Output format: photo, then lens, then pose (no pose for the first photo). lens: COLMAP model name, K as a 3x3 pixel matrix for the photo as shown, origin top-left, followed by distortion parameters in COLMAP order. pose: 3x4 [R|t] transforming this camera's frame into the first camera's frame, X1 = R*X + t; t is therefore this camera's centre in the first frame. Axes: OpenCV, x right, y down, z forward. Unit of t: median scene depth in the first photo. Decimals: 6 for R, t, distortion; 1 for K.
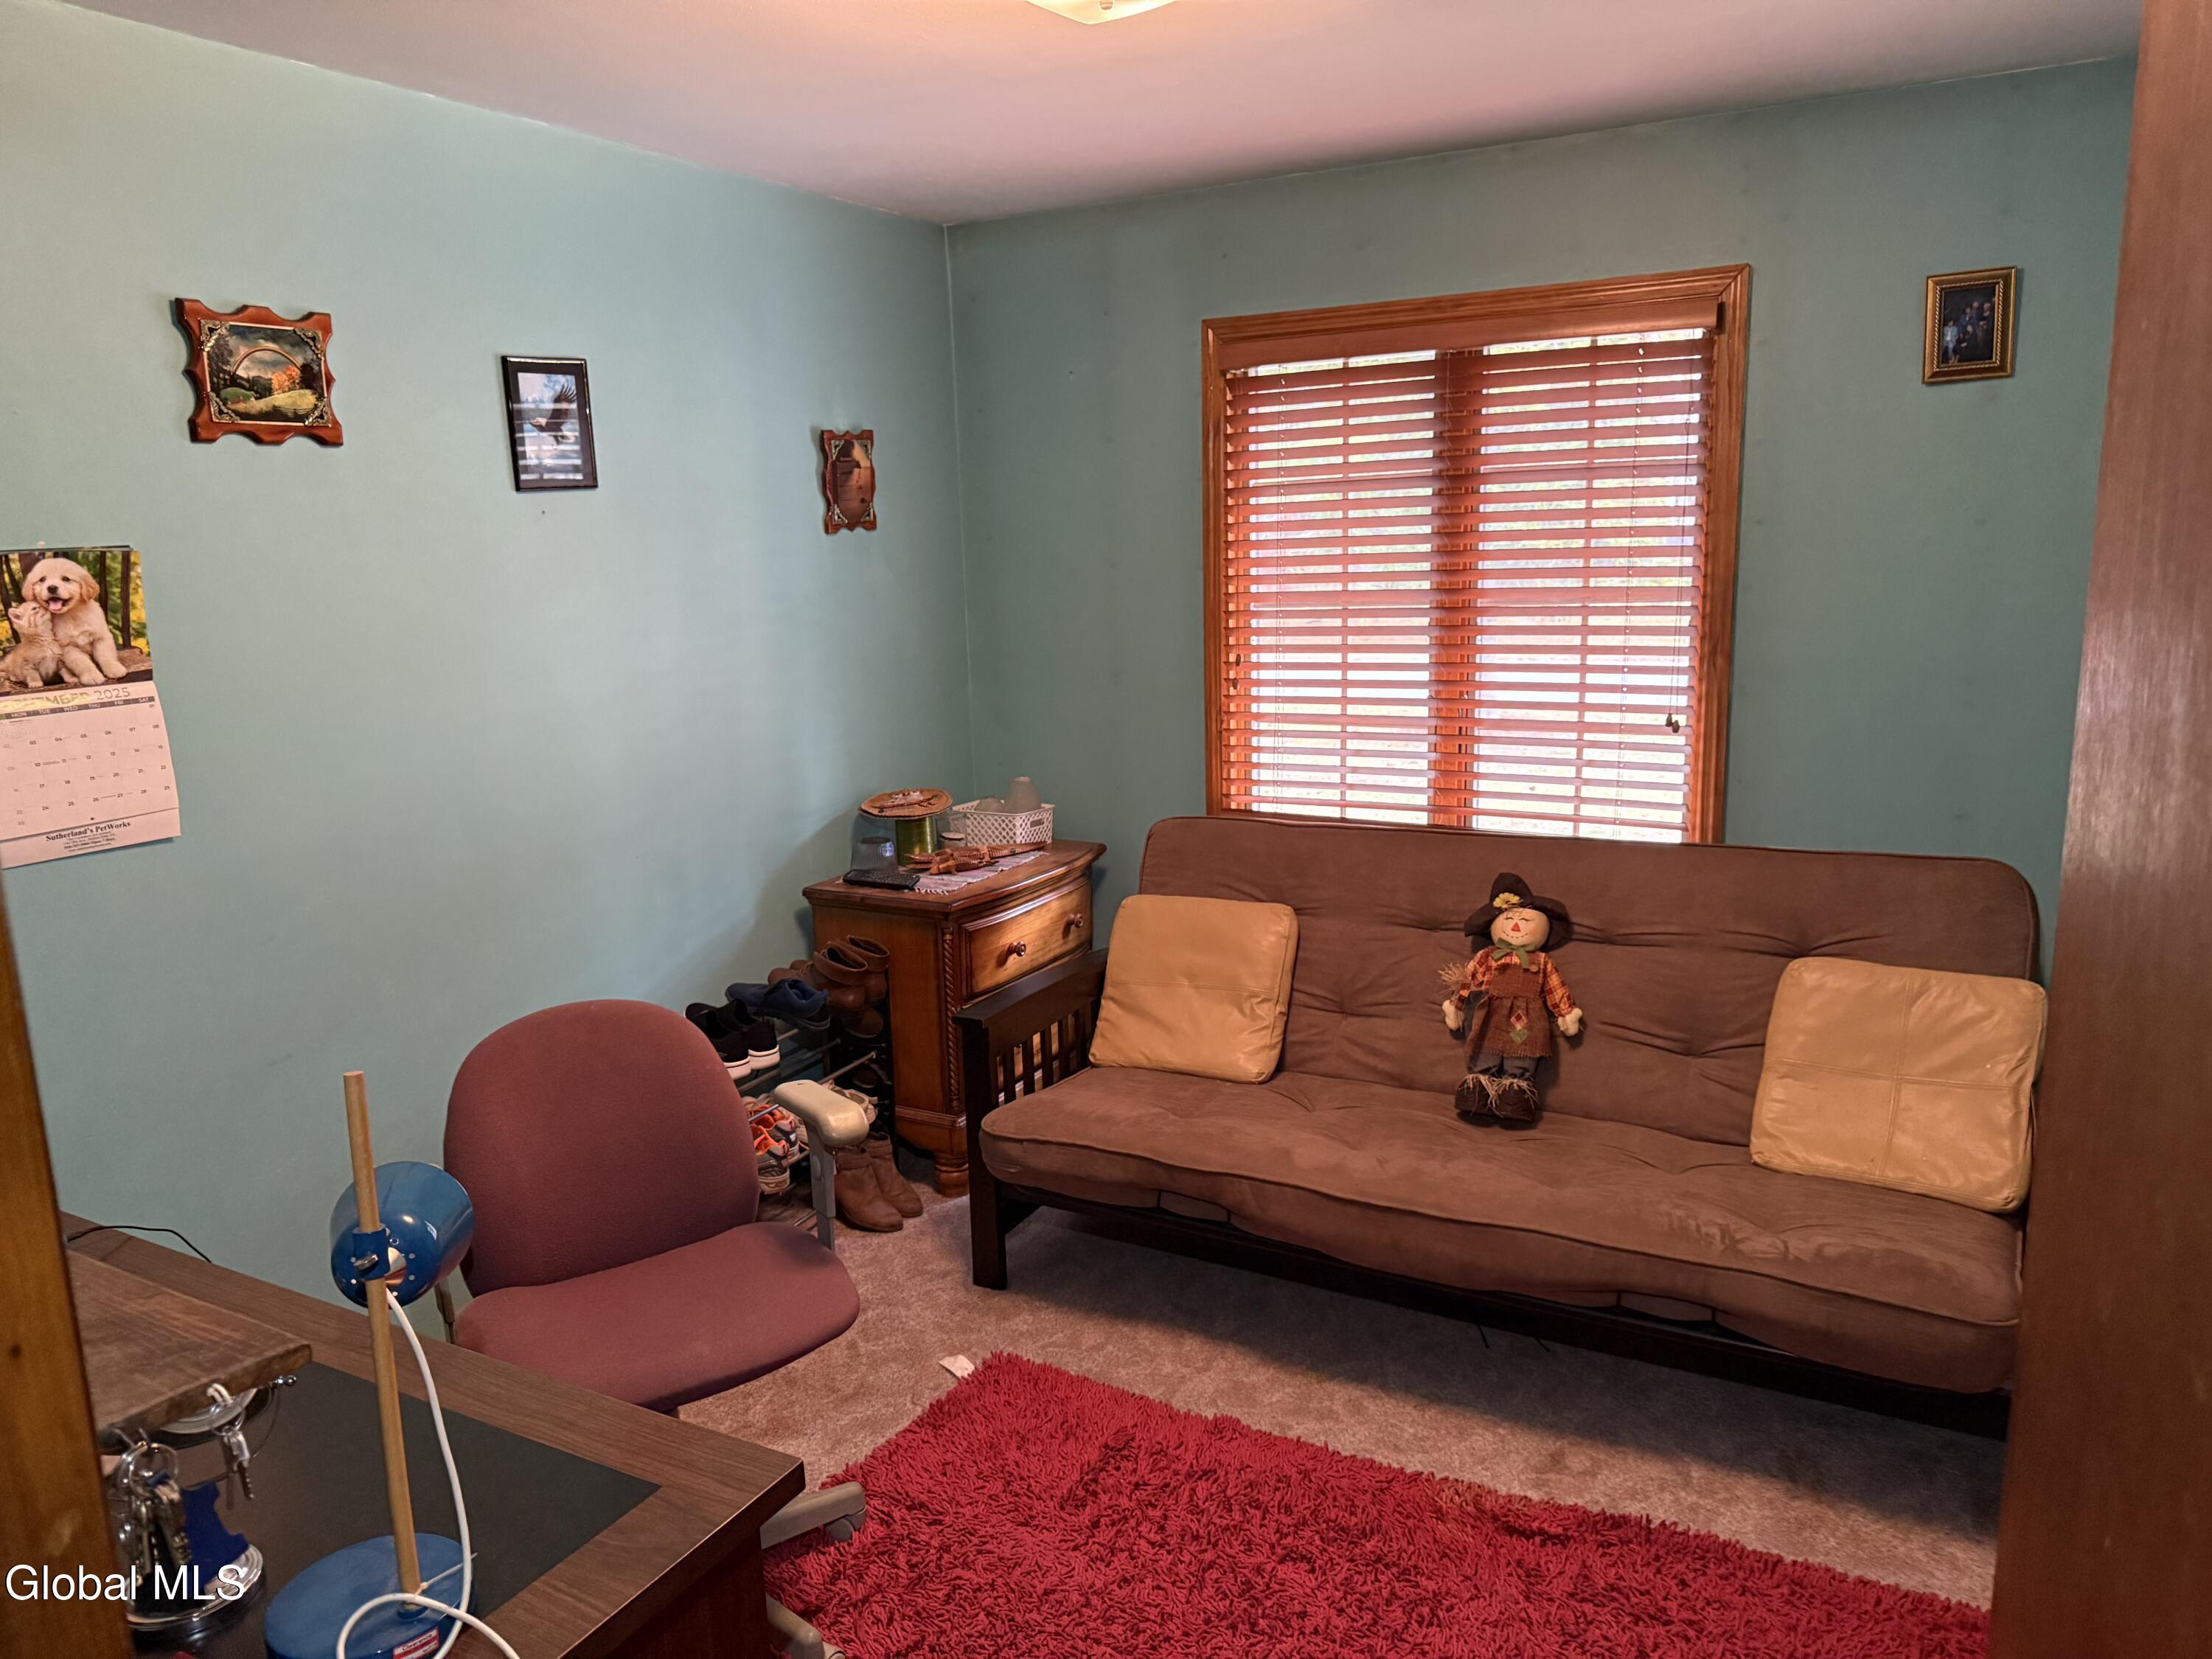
lens RADIAL K [[1563.8, 0, 1110.8], [0, 1563.8, 832.6], [0, 0, 1]] dist [0.066671, -0.077951]
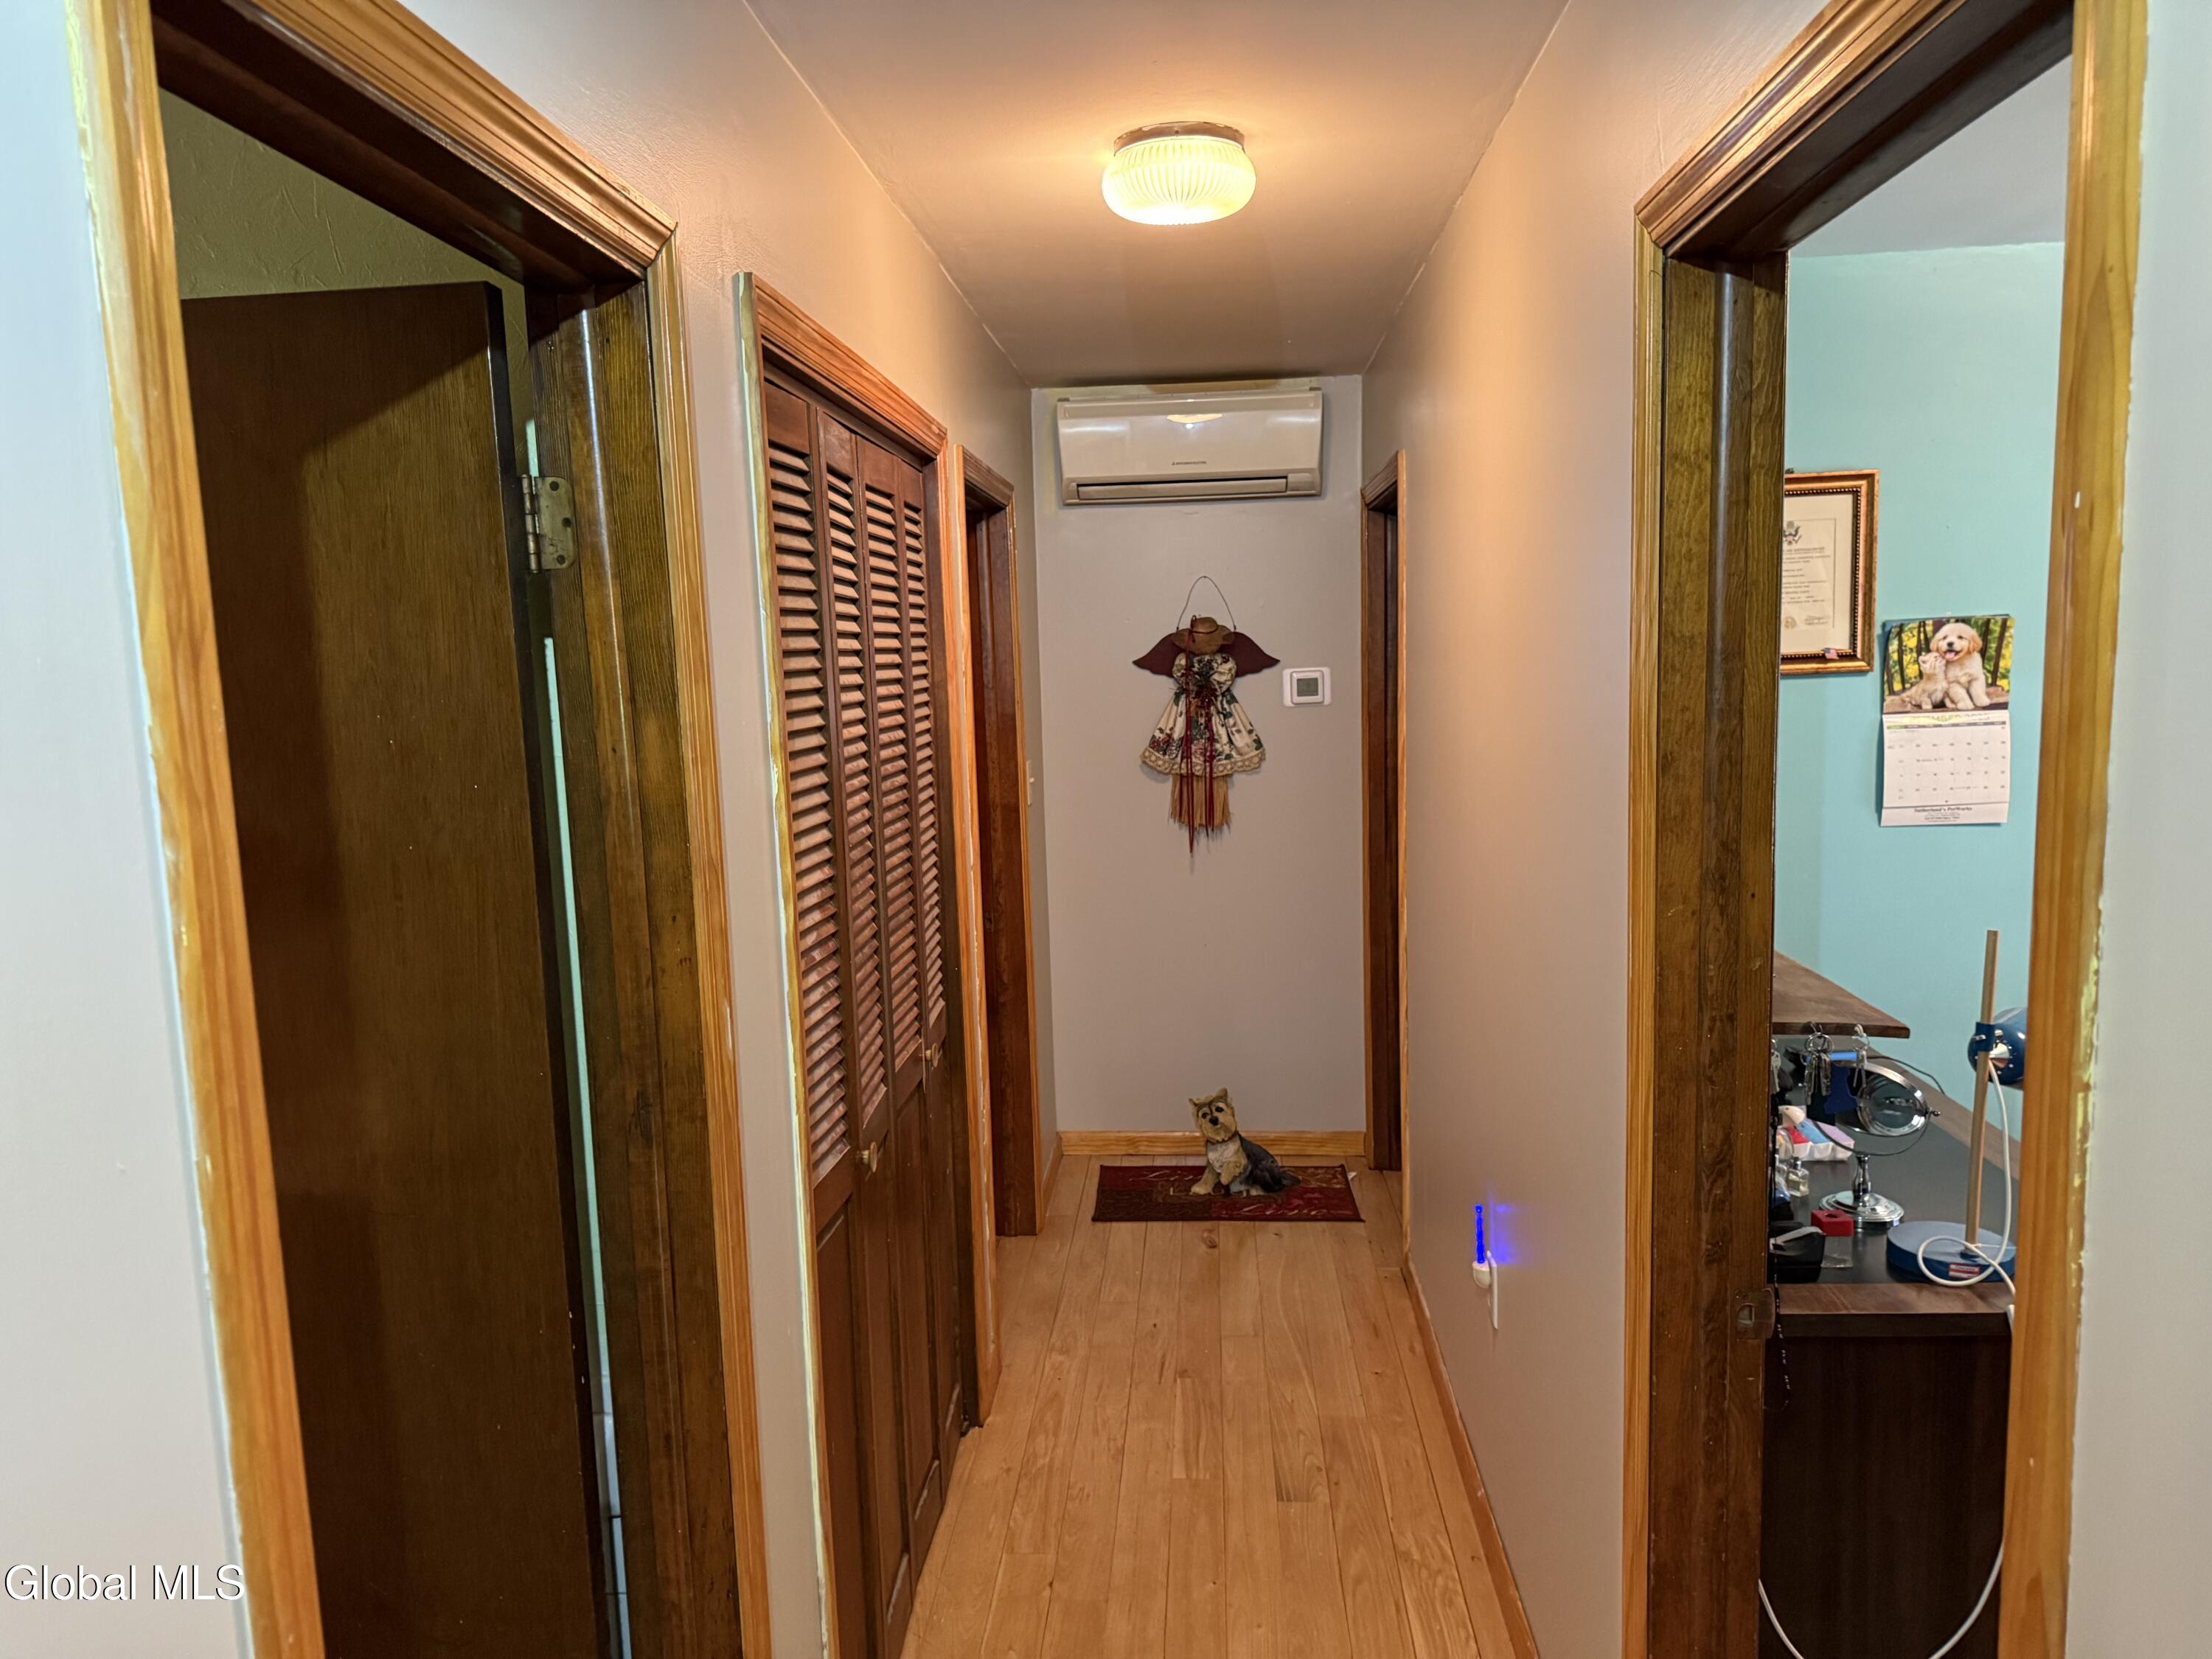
lens RADIAL K [[1563.8, 0, 1119.1], [0, 1563.8, 852.1], [0, 0, 1]] dist [0.066671, -0.077951]
pose [[0.435350, 0.134812, -0.890110, 0.335600], [-0.154599, 0.985232, 0.073605, 0.048854], [0.886888, 0.105566, 0.449762, -0.331643]]
